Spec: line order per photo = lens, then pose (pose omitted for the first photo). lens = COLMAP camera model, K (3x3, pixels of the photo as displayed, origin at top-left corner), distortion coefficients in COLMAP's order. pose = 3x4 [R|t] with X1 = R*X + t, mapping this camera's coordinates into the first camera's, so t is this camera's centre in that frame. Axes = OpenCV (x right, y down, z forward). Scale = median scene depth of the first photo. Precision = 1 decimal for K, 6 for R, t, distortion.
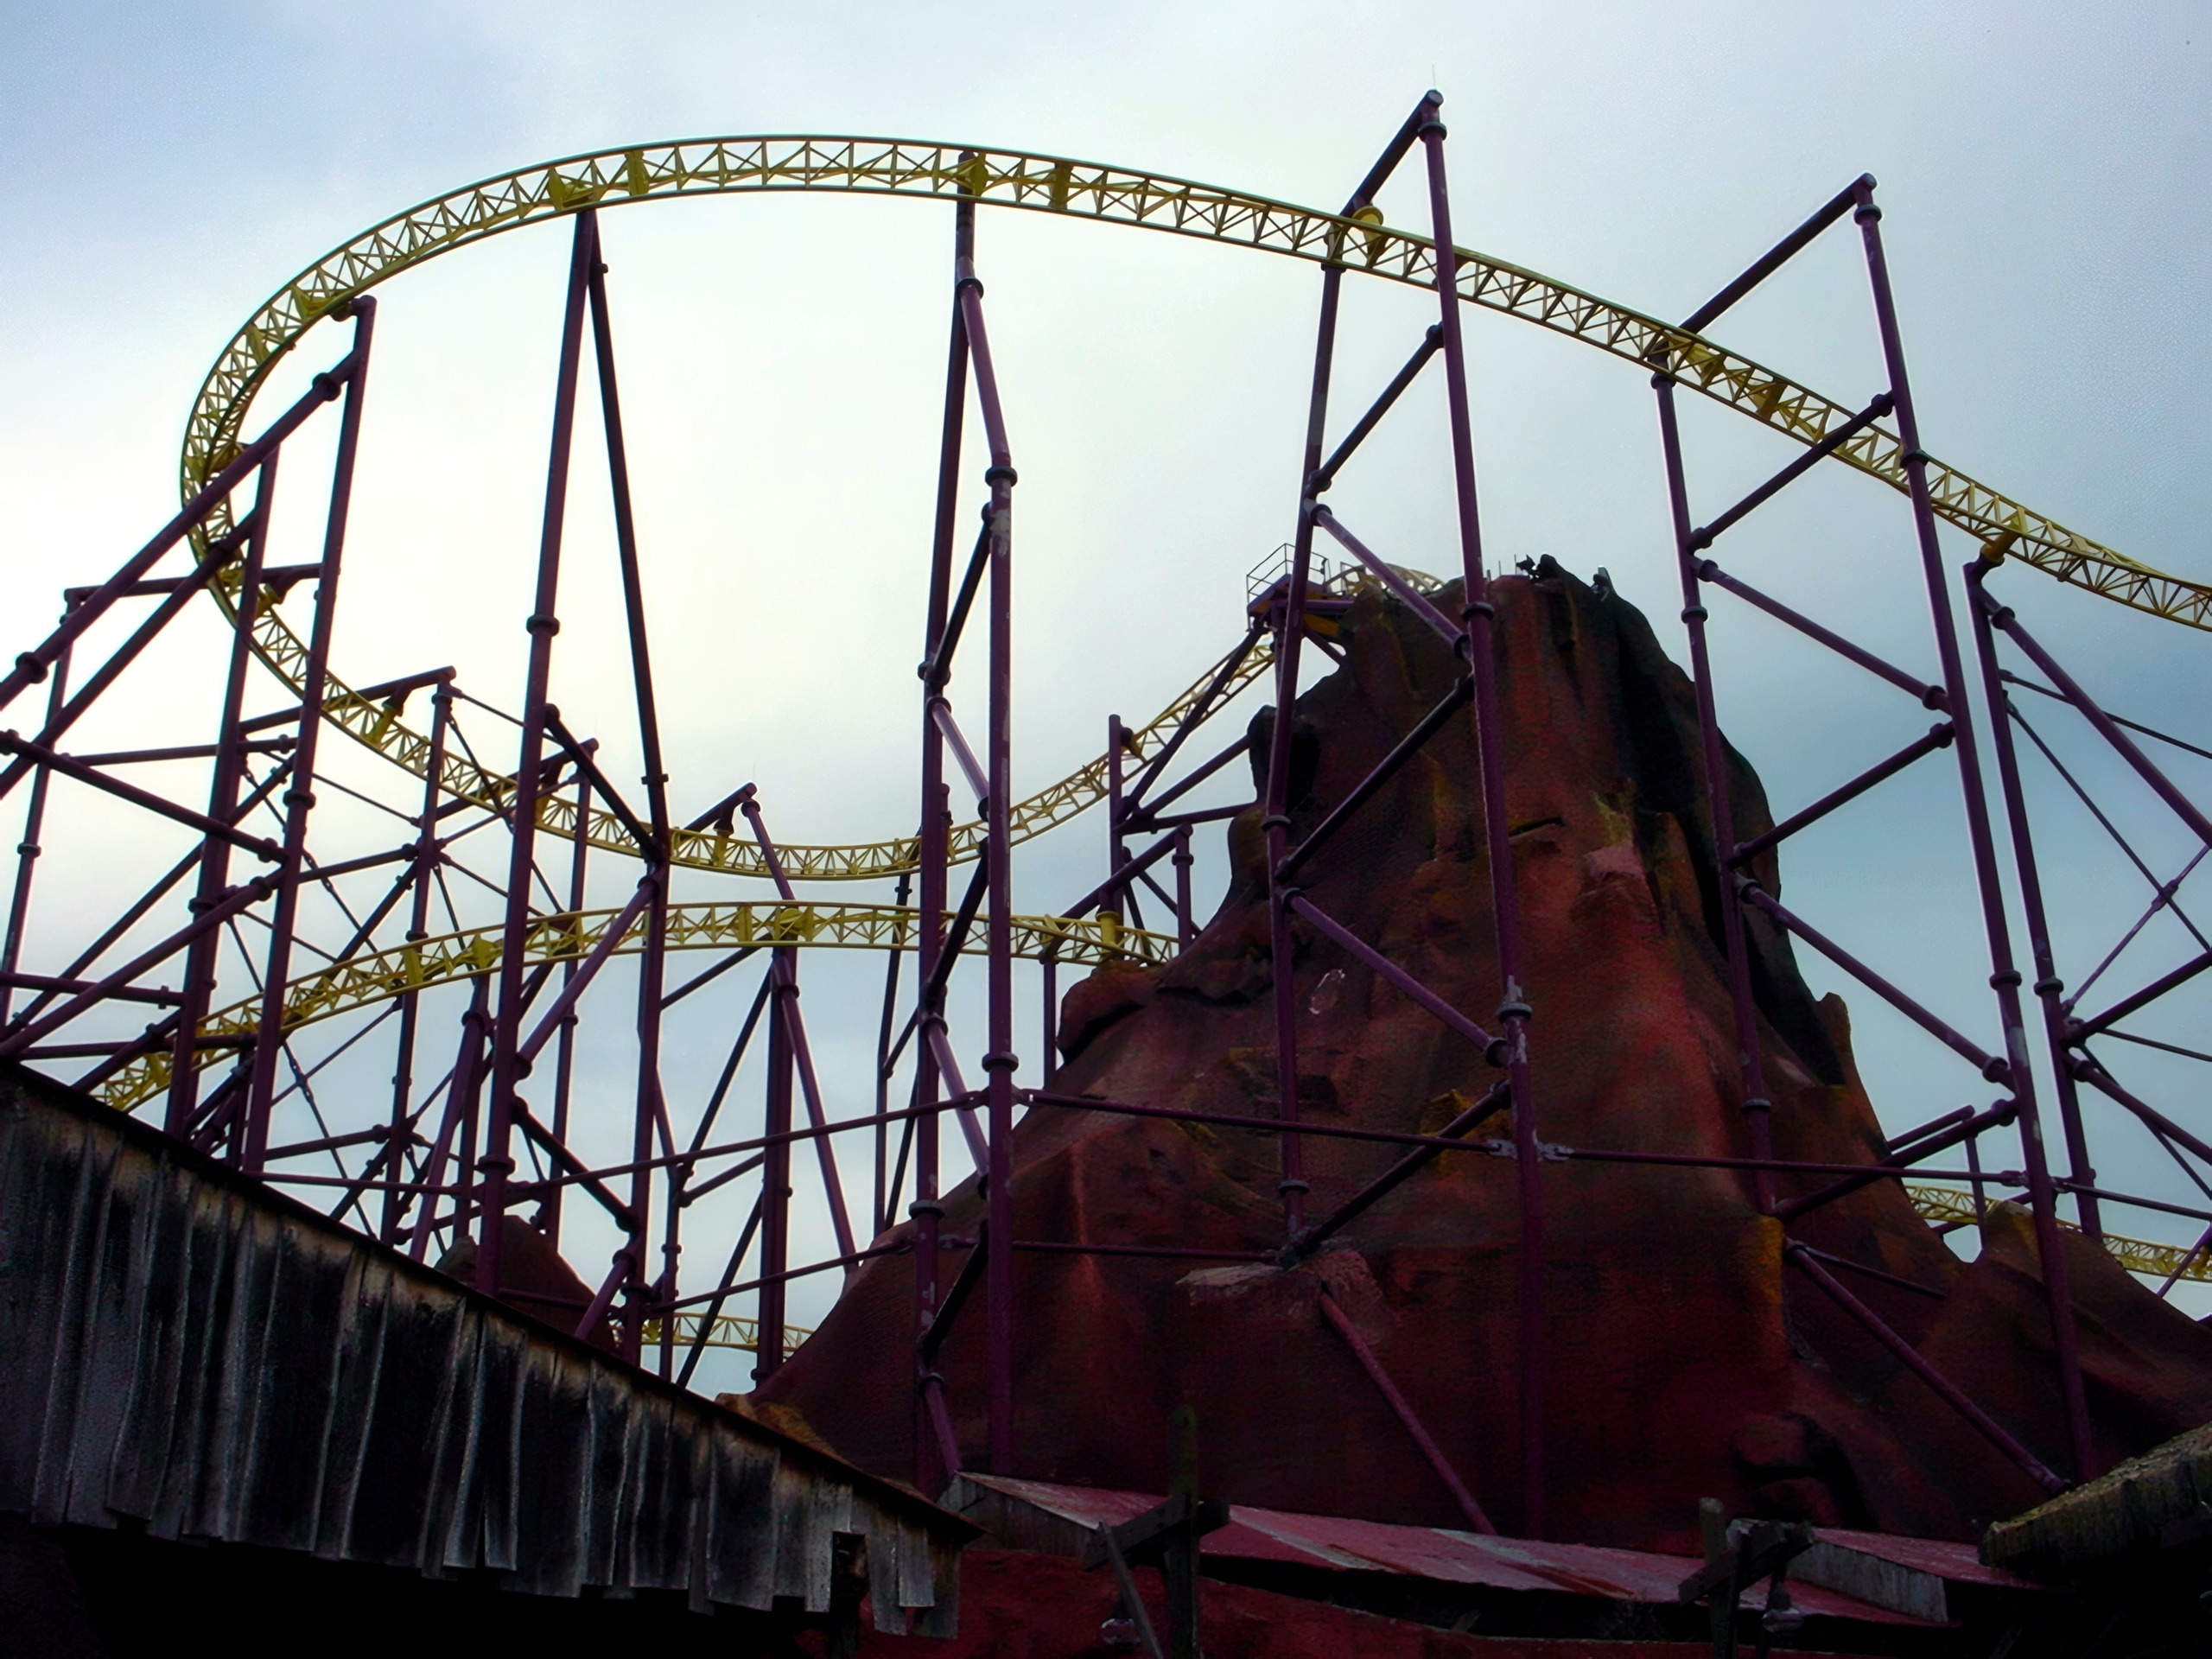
lens RADIAL K [[2901.2, 0, 1106.0], [0, 2901.2, 829.5], [0, 0, 1]] dist [-0.244368, 0.472379]
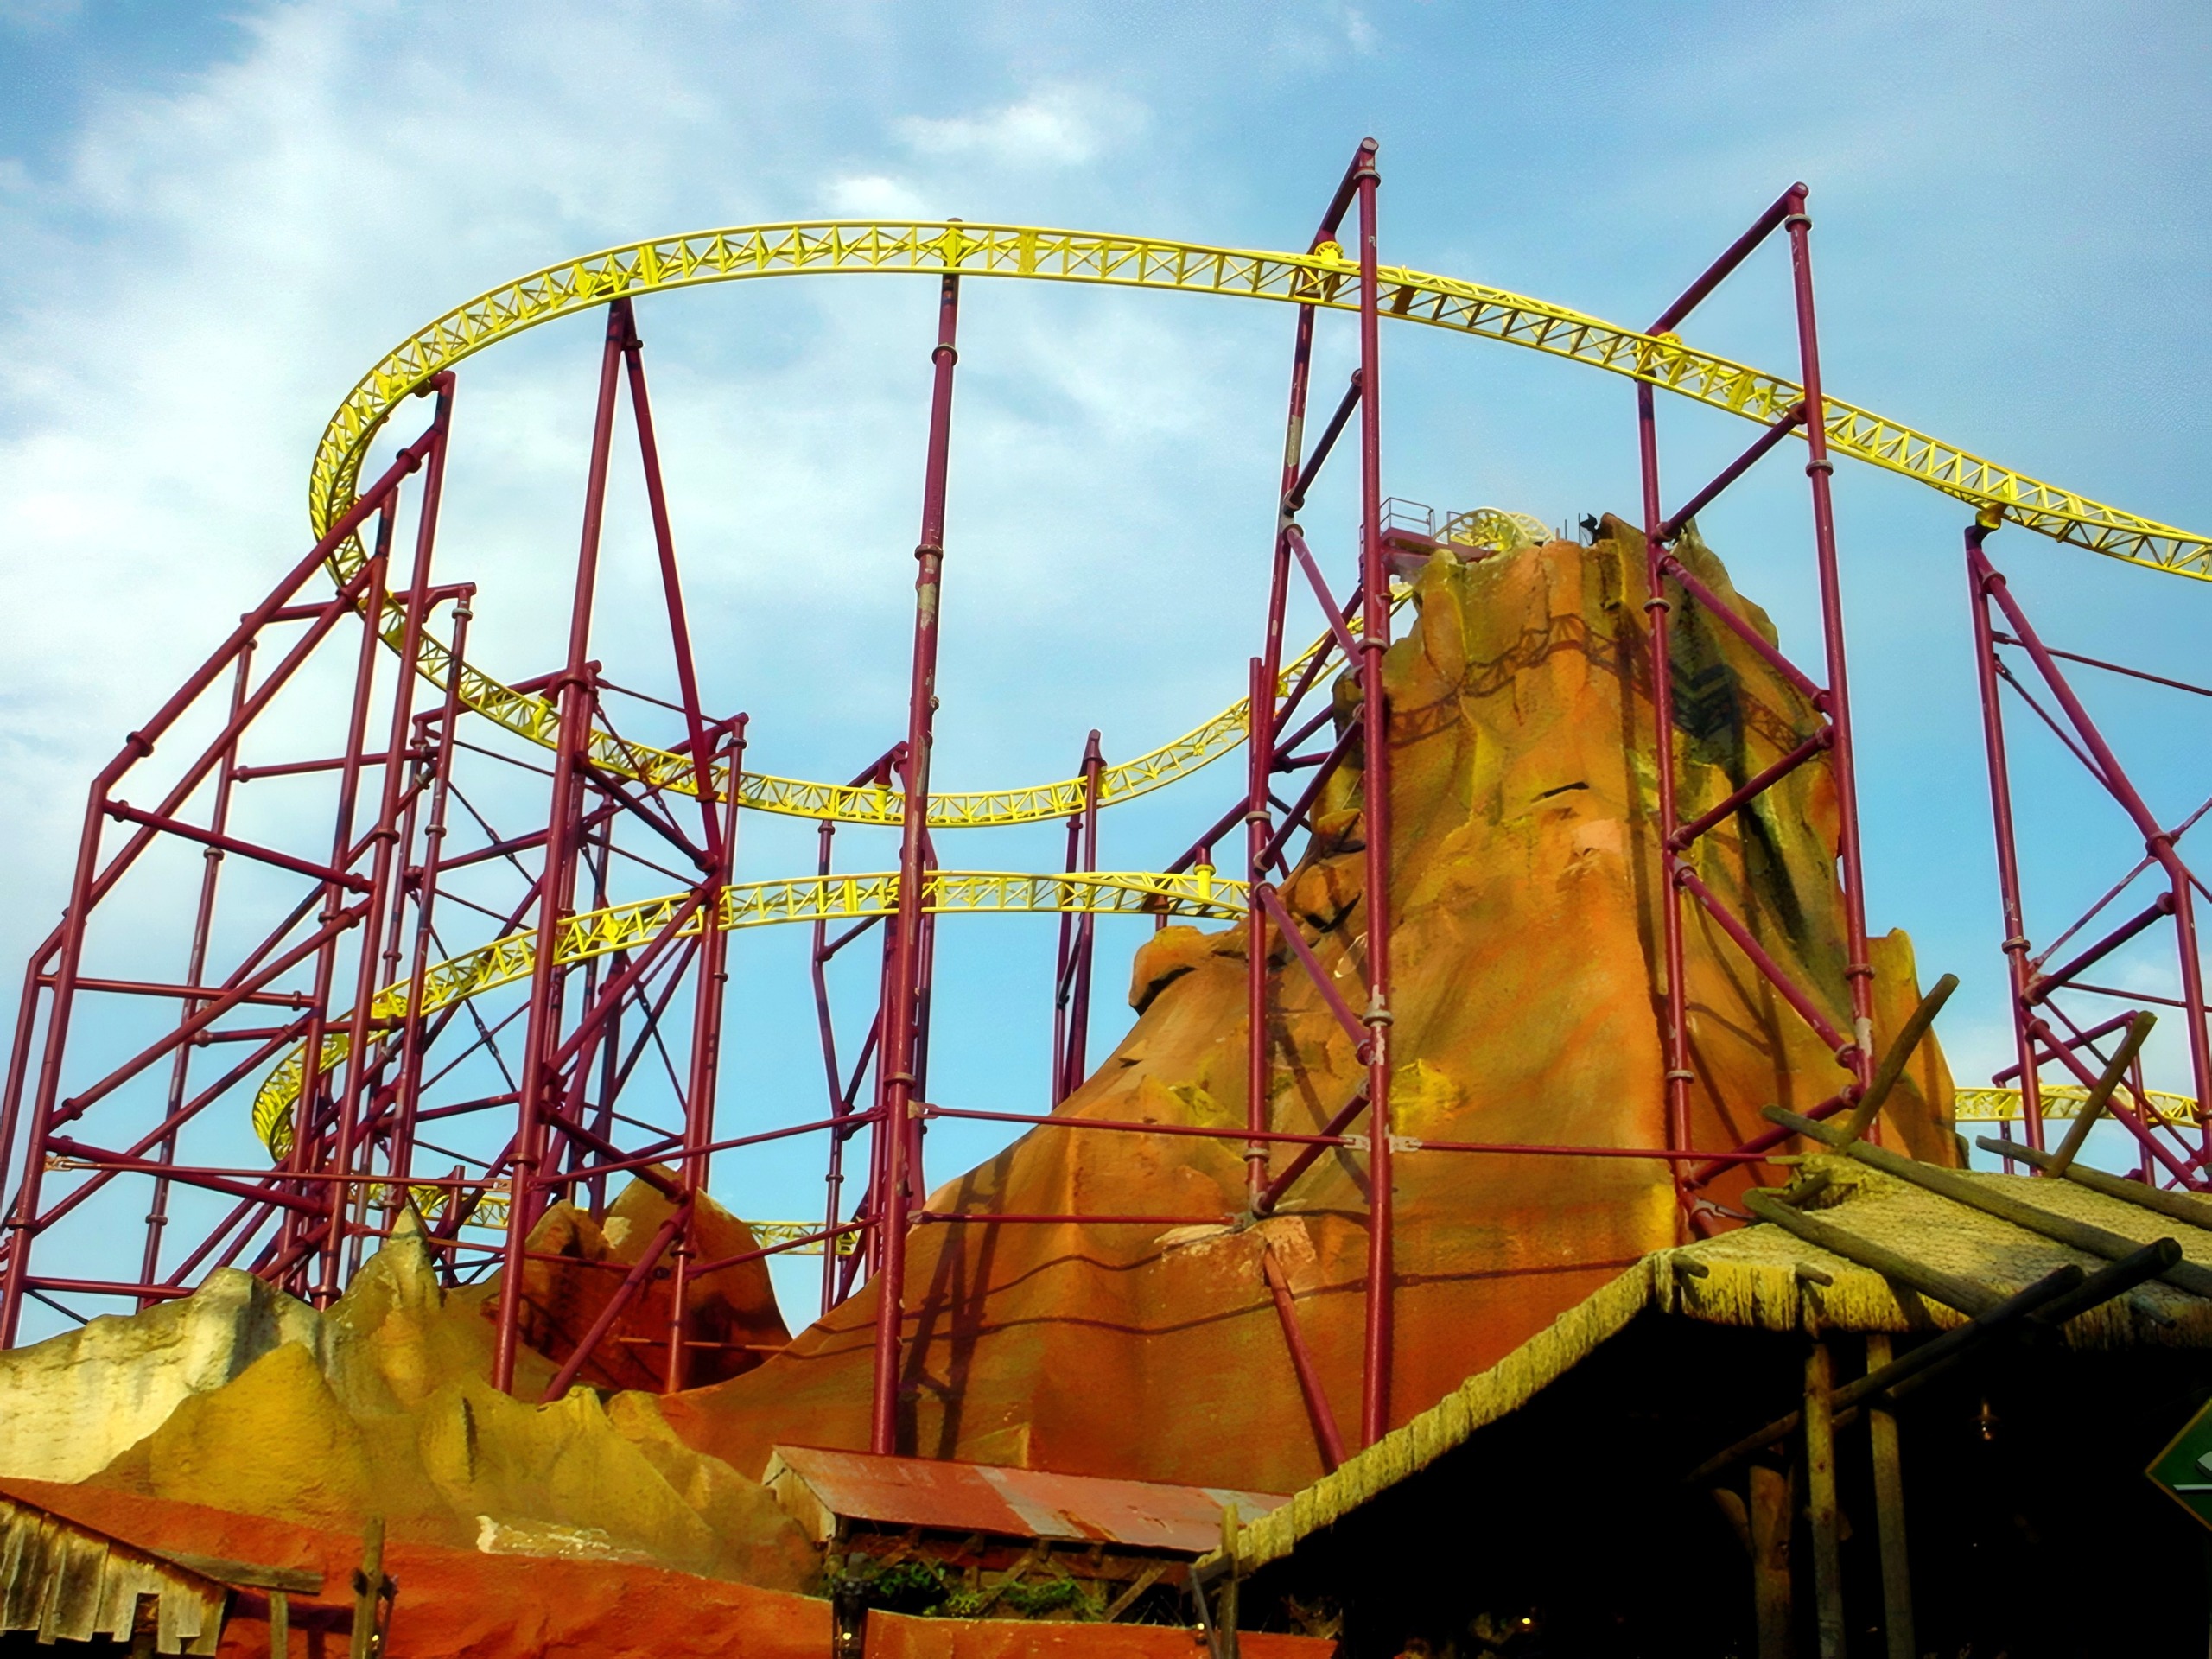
lens RADIAL K [[3074.2, 0, 1106.0], [0, 3074.2, 829.5], [0, 0, 1]] dist [-0.208638, 0.560682]
pose [[0.986845, -0.028012, -0.159223, 0.188944], [0.038262, 0.997363, 0.061677, -0.072825], [0.157075, -0.066957, 0.985314, -0.159923]]
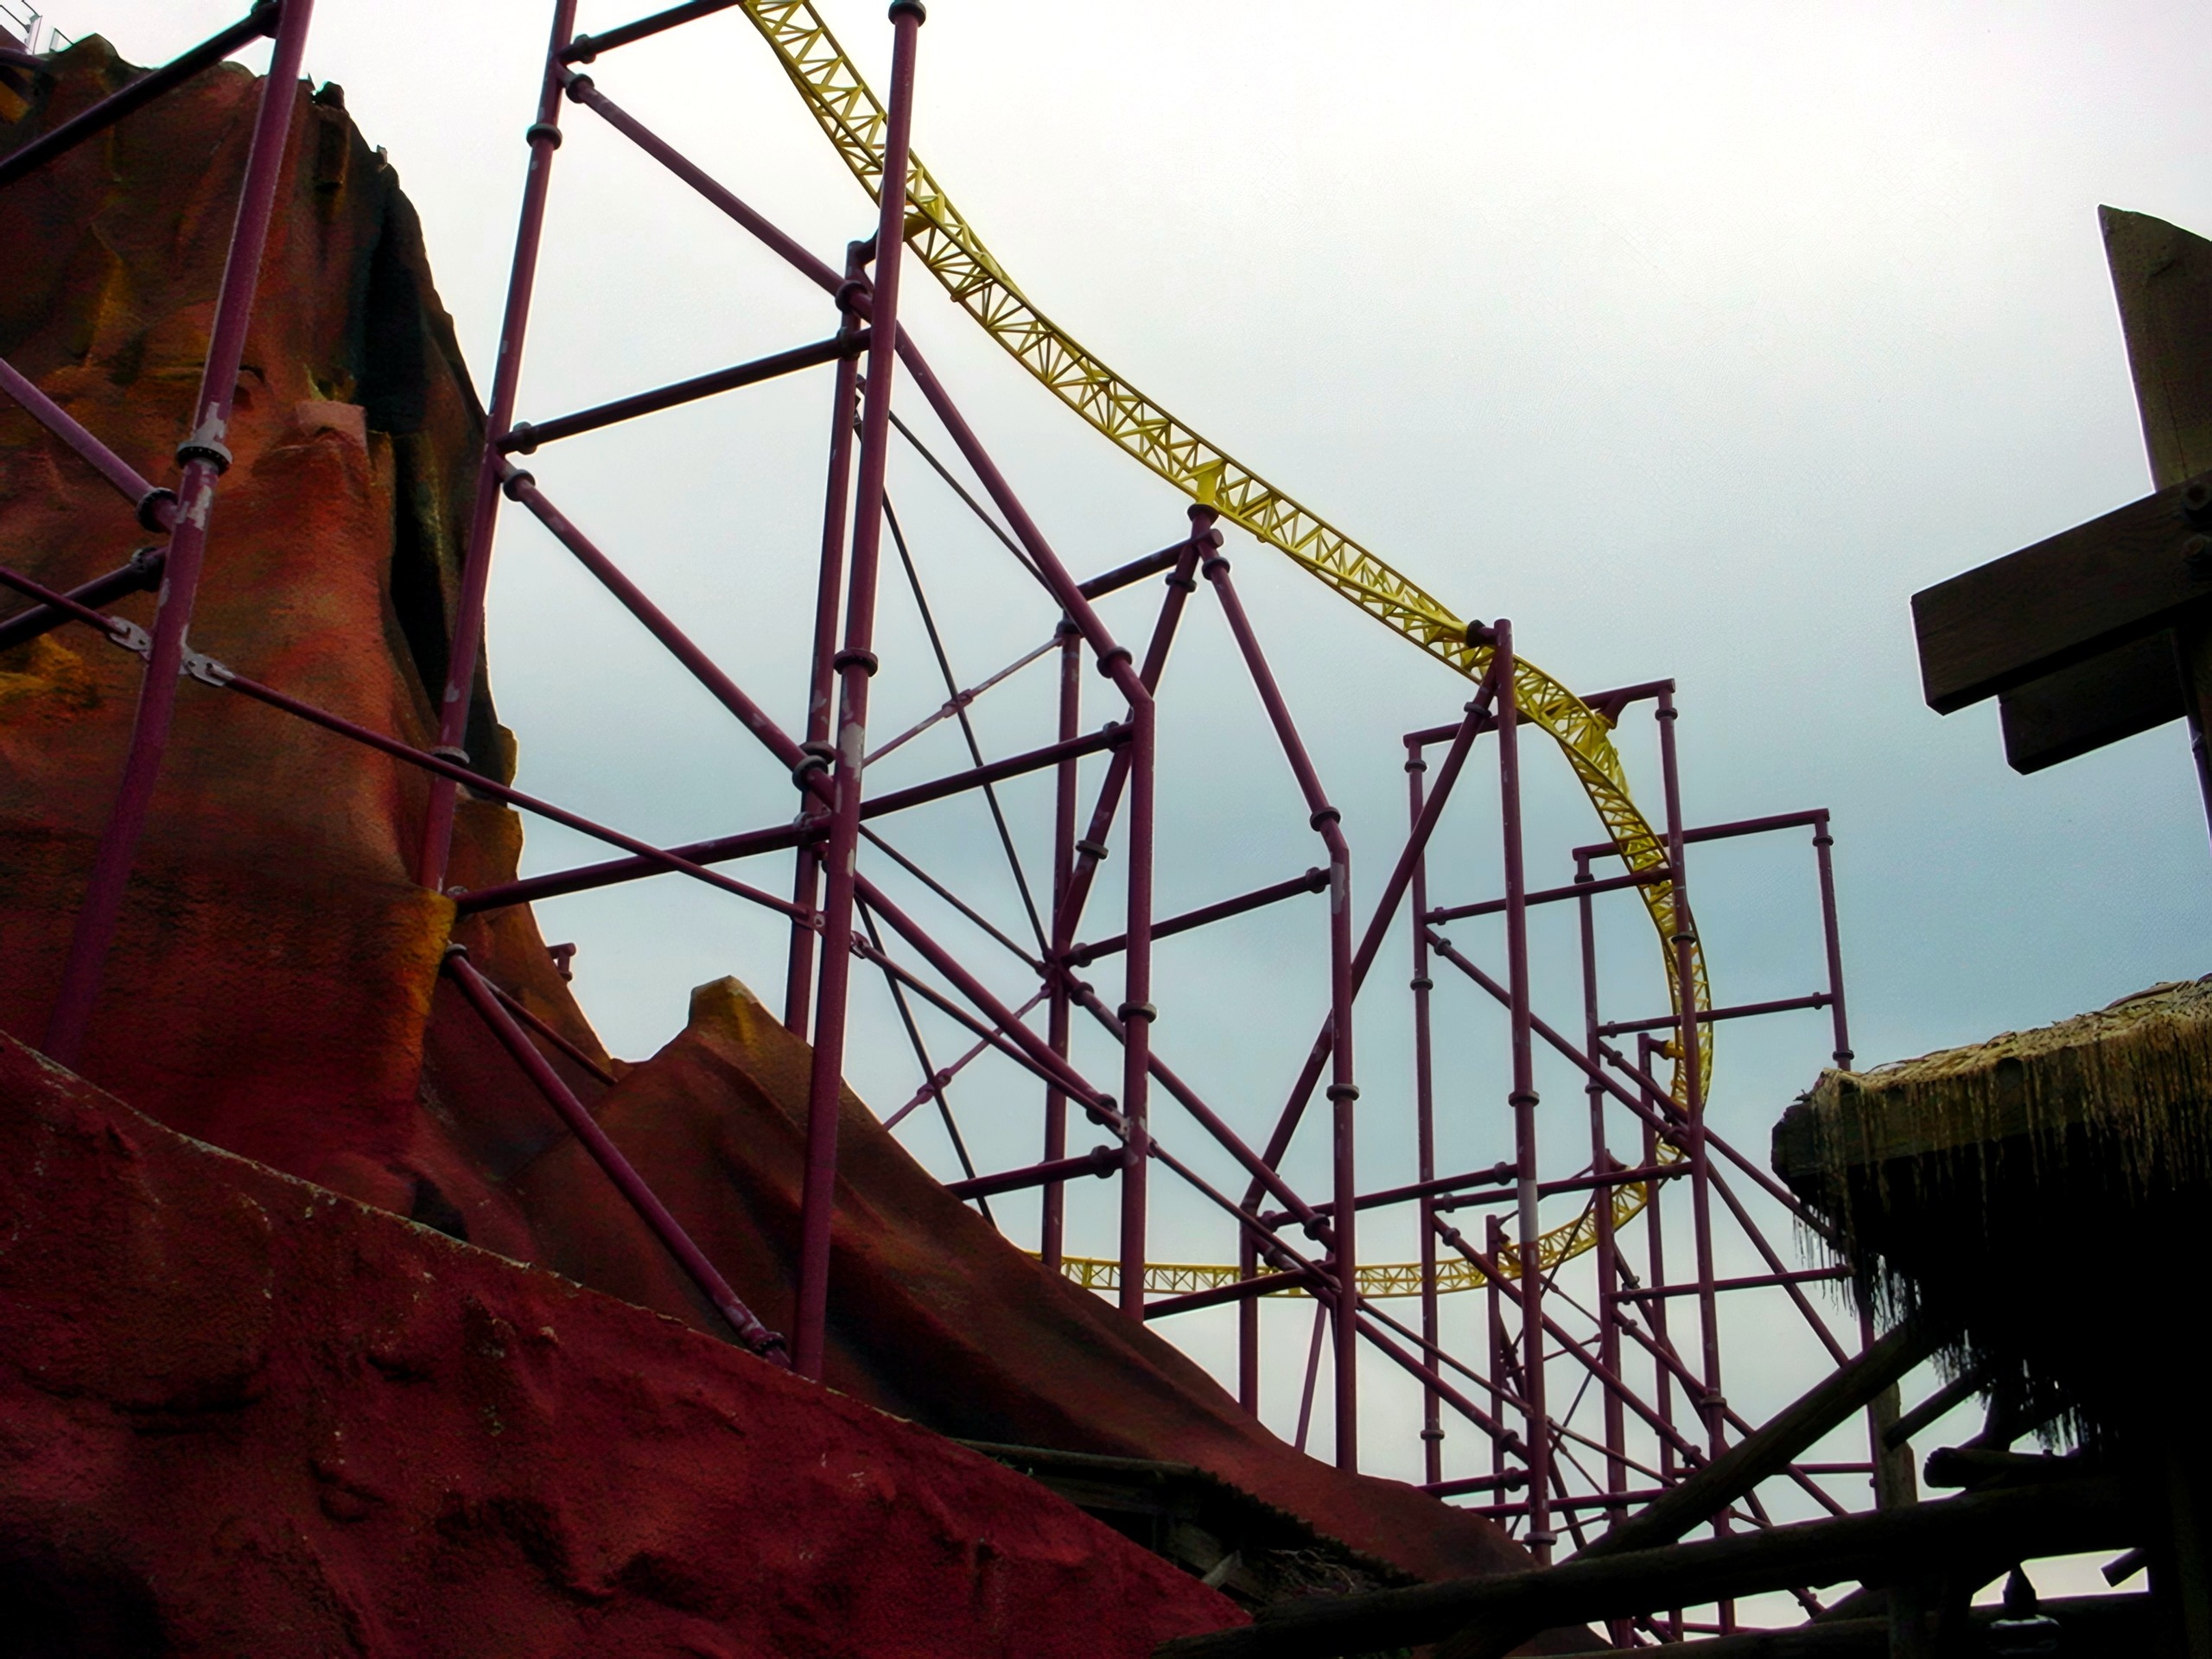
lens RADIAL K [[2901.2, 0, 1106.0], [0, 2901.2, 829.5], [0, 0, 1]] dist [-0.244368, 0.472379]
pose [[0.833741, 0.276612, 0.477872, 0.022623], [-0.289635, 0.955932, -0.048009, 0.095657], [-0.470093, -0.098381, 0.877117, 0.269489]]
